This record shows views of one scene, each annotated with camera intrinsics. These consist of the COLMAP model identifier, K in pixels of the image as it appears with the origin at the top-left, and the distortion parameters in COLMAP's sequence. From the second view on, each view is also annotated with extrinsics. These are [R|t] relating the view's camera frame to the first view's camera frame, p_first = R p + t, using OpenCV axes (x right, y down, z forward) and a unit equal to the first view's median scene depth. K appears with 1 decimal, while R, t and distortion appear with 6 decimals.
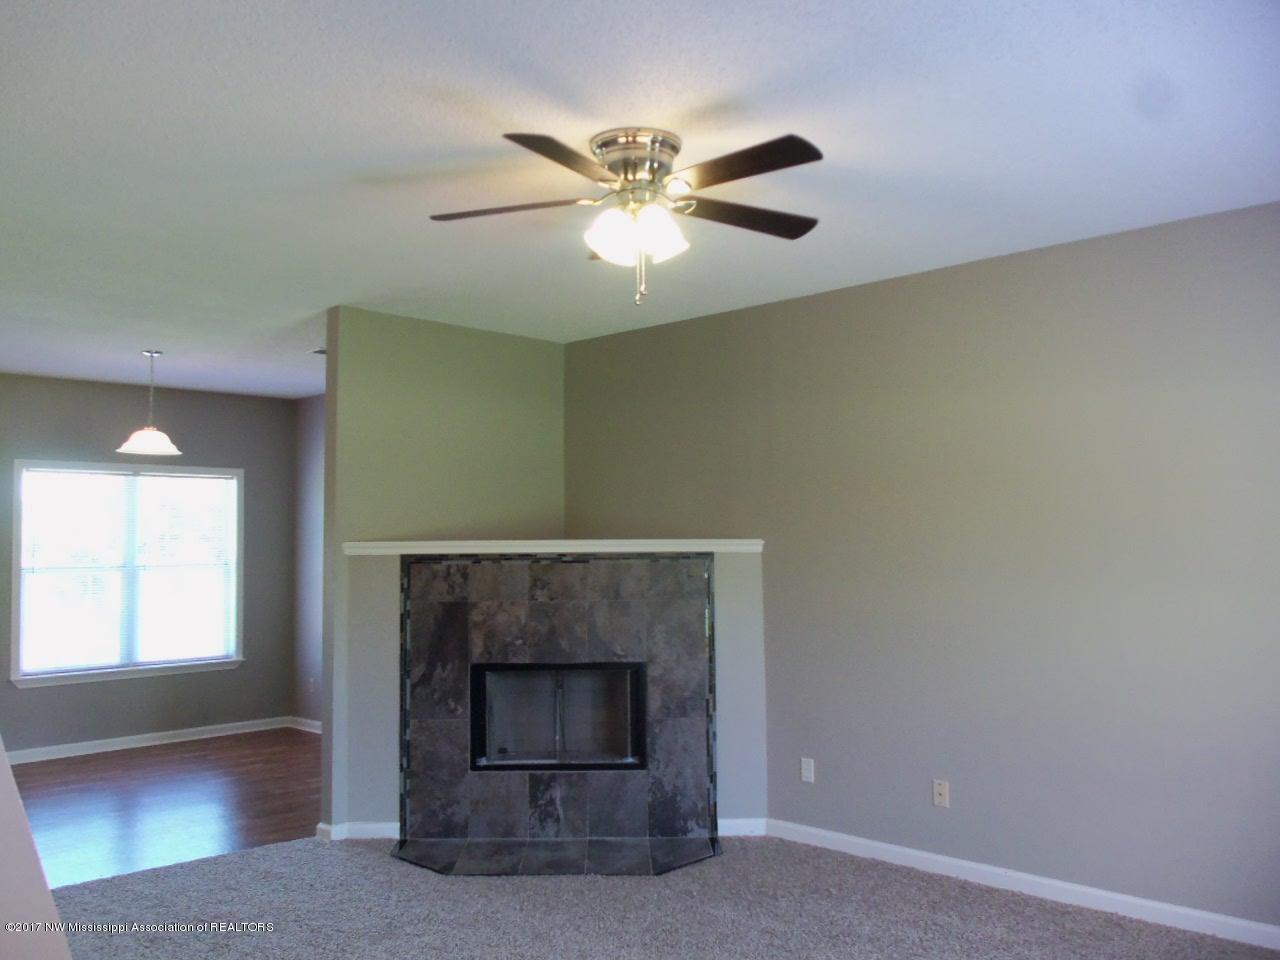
lens RADIAL K [[1077.5, 0, 612.5], [0, 1077.5, 480.0], [0, 0, 1]] dist [-0.072329, 0.059459]
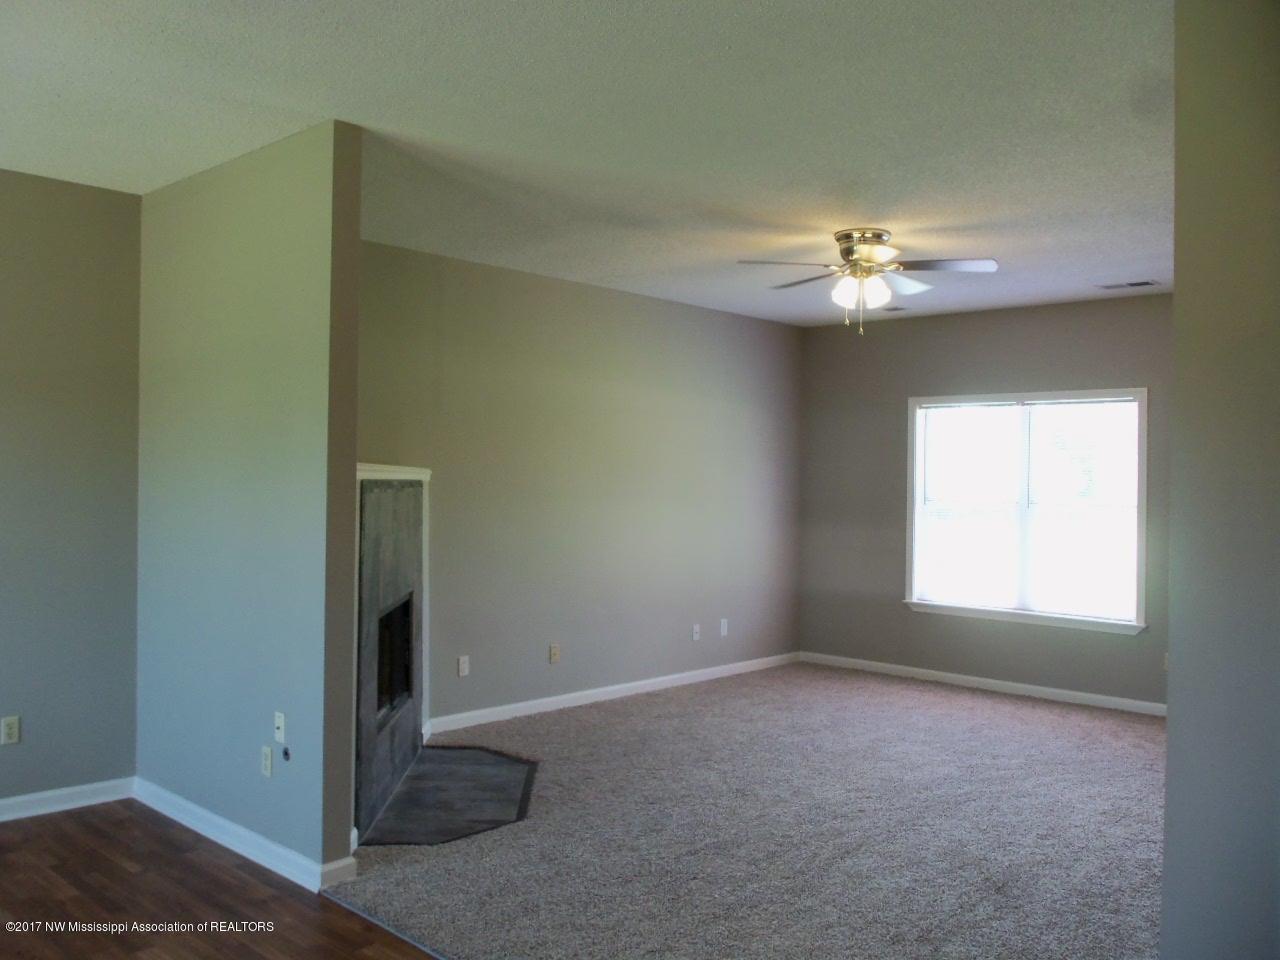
lens RADIAL K [[1077.5, 0, 612.5], [0, 1077.5, 480.0], [0, 0, 1]] dist [-0.072329, 0.059459]
pose [[-0.014338, 0.011832, 0.999827, -1.011759], [-0.077444, 0.996913, -0.012908, 0.068037], [-0.996894, -0.077616, -0.013377, 0.865952]]
